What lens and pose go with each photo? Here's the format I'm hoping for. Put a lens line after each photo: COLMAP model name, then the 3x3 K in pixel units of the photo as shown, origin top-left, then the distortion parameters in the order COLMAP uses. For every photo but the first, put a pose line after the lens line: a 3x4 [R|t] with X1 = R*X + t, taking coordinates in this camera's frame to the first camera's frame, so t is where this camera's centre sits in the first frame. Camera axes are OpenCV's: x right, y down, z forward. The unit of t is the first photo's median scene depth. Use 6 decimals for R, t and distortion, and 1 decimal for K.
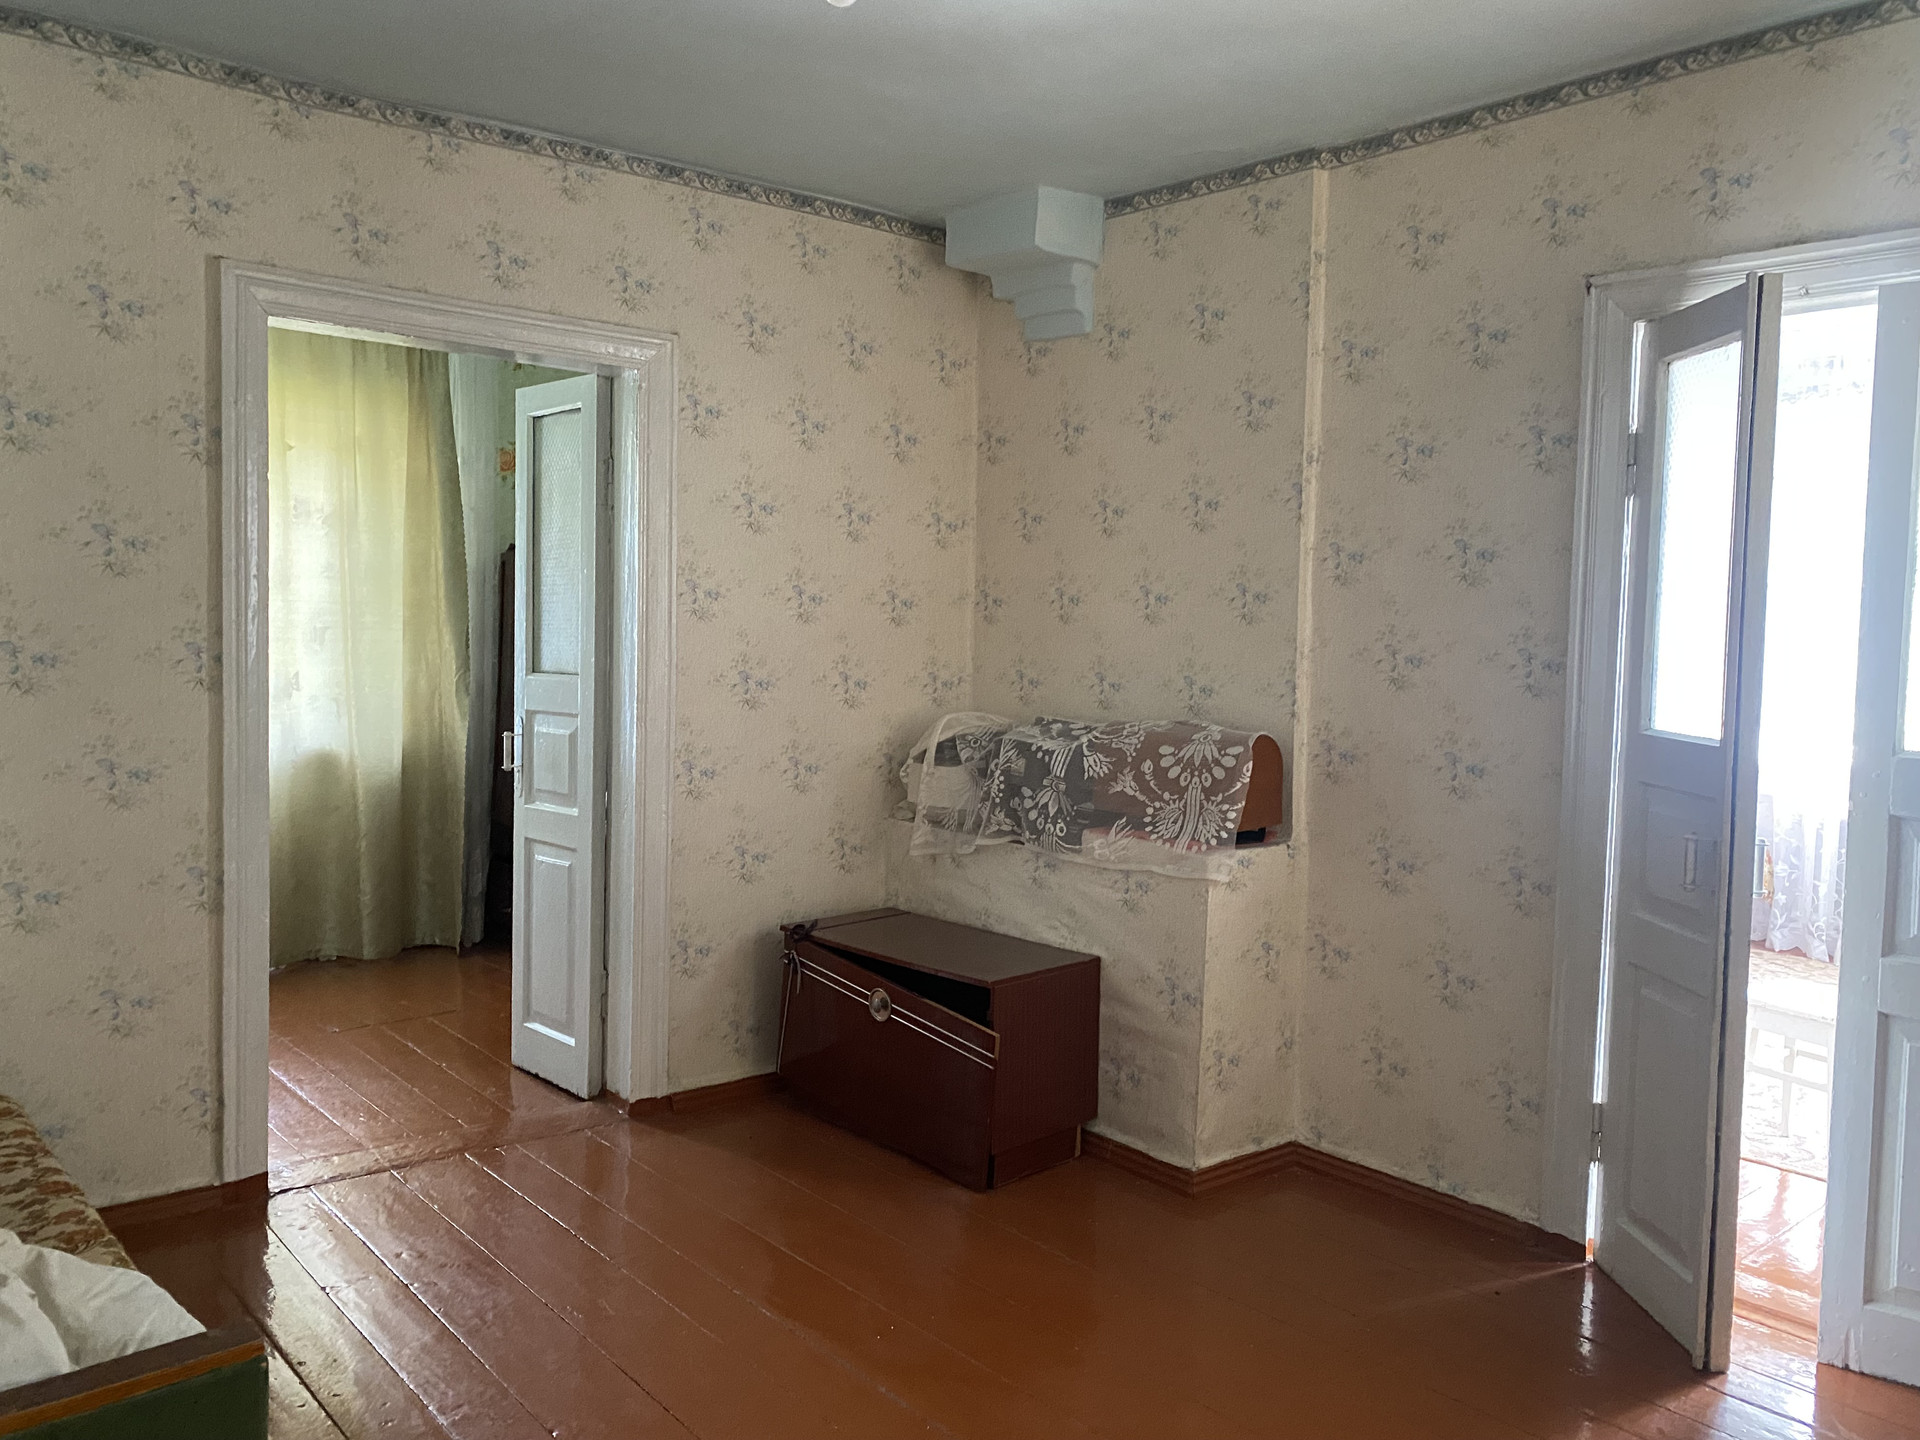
lens RADIAL K [[1460.5, 0, 954.9], [0, 1460.5, 709.5], [0, 0, 1]] dist [0.005047, 0.002681]
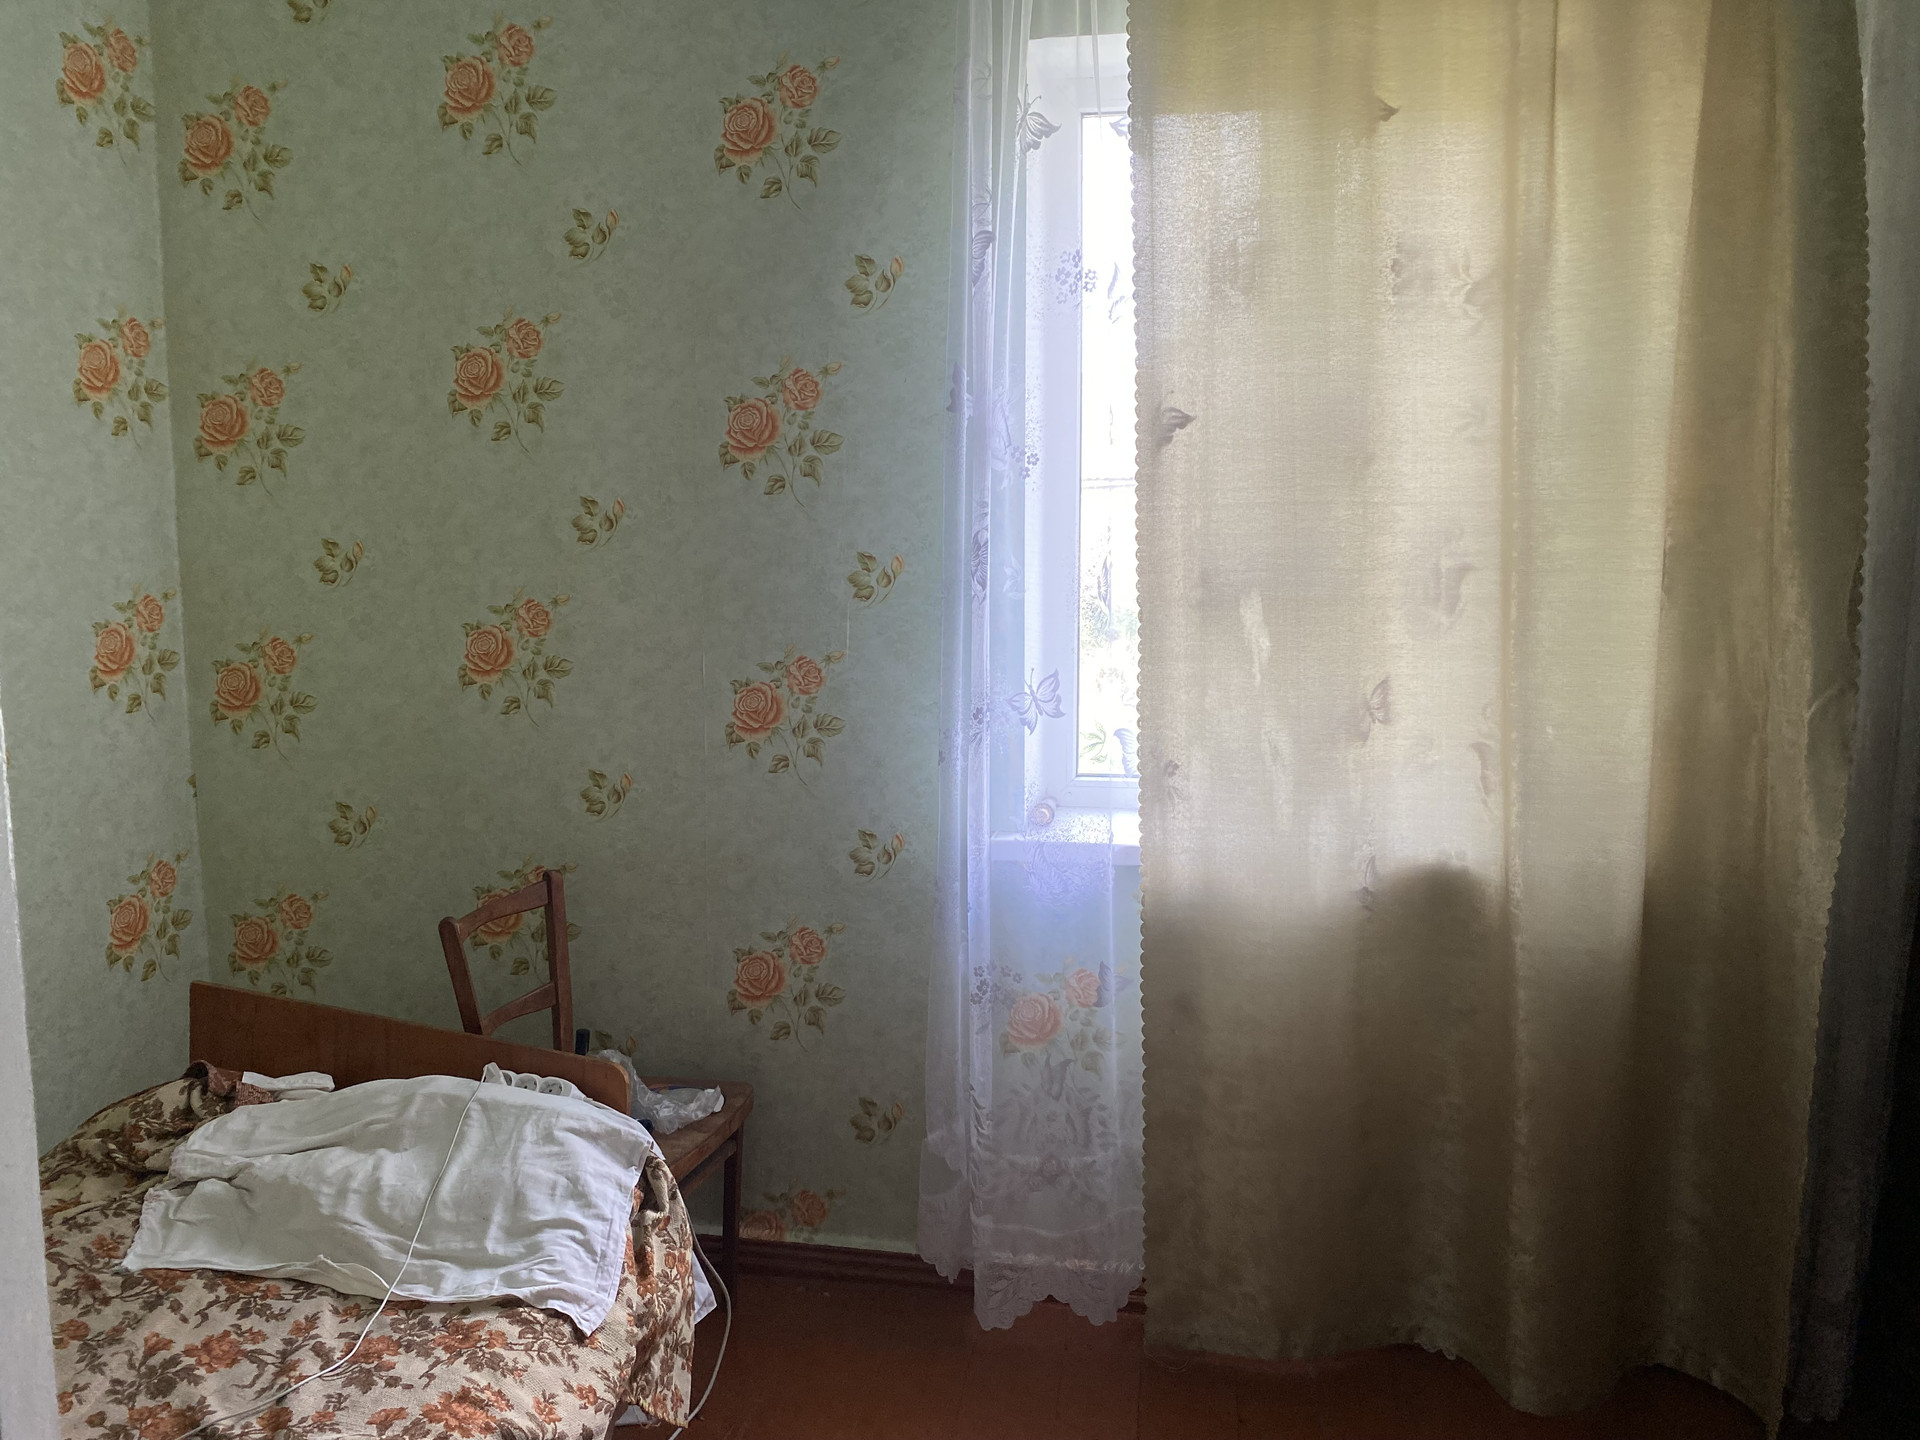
lens RADIAL K [[1460.5, 0, 949.8], [0, 1460.5, 720.0], [0, 0, 1]] dist [0.005047, 0.002681]
pose [[0.639576, 0.069333, -0.765595, -0.312959], [-0.028283, 0.997372, 0.066696, -0.055356], [0.768207, -0.021004, 0.639856, 0.943094]]
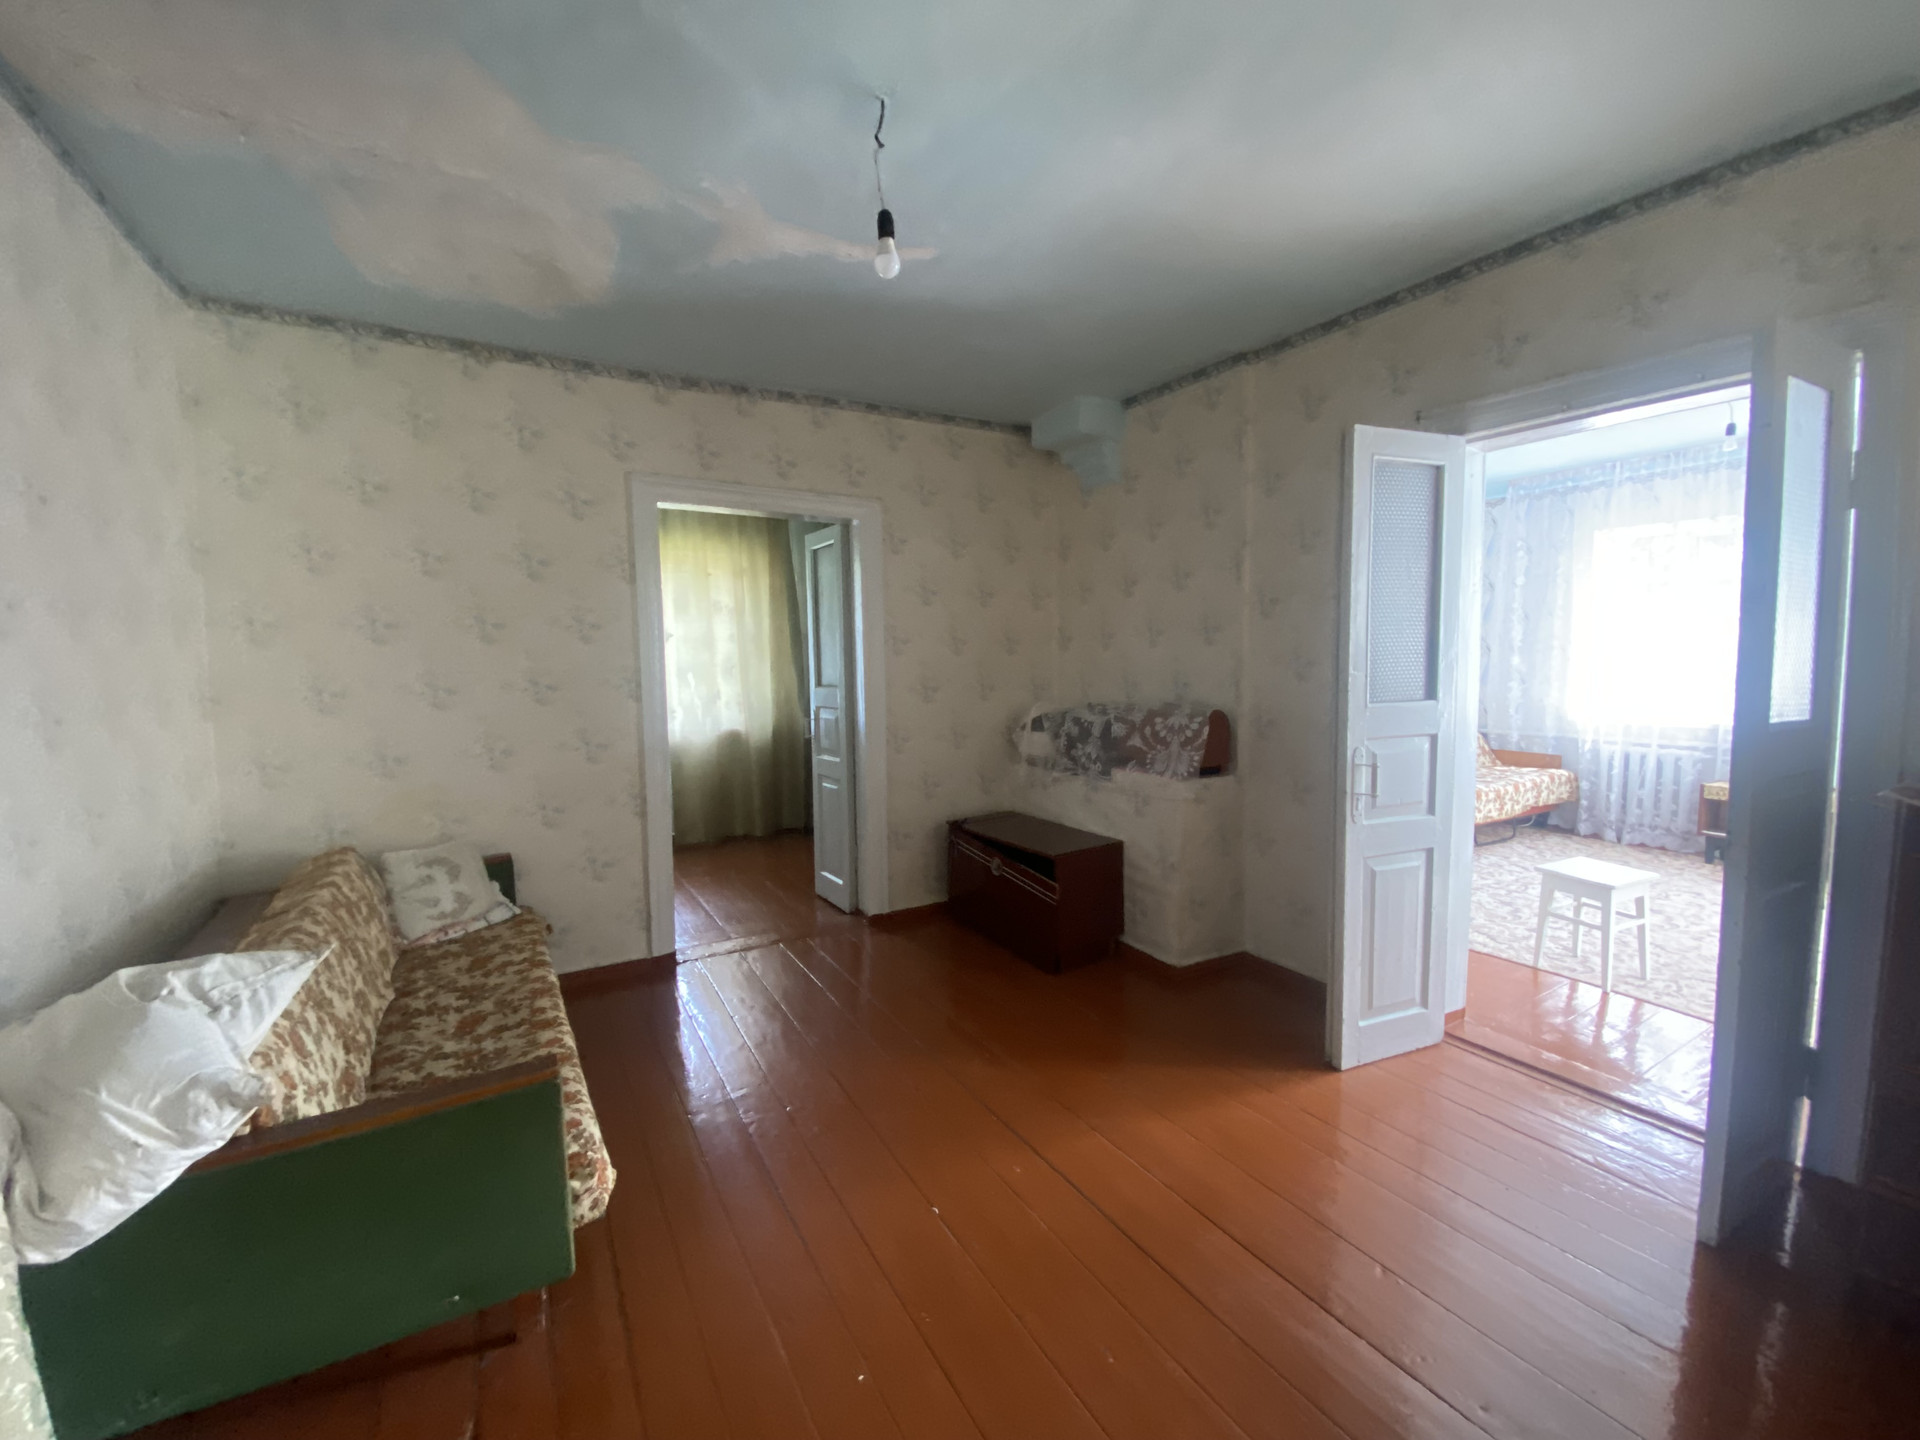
lens RADIAL K [[768.7, 0, 955.7], [0, 768.7, 717.4], [0, 0, 1]] dist [0.009618, -0.002192]
pose [[0.982933, -0.023908, -0.182406, 0.069664], [0.027752, 0.999443, 0.018550, 0.001135], [0.181861, -0.023296, 0.983048, 0.069679]]
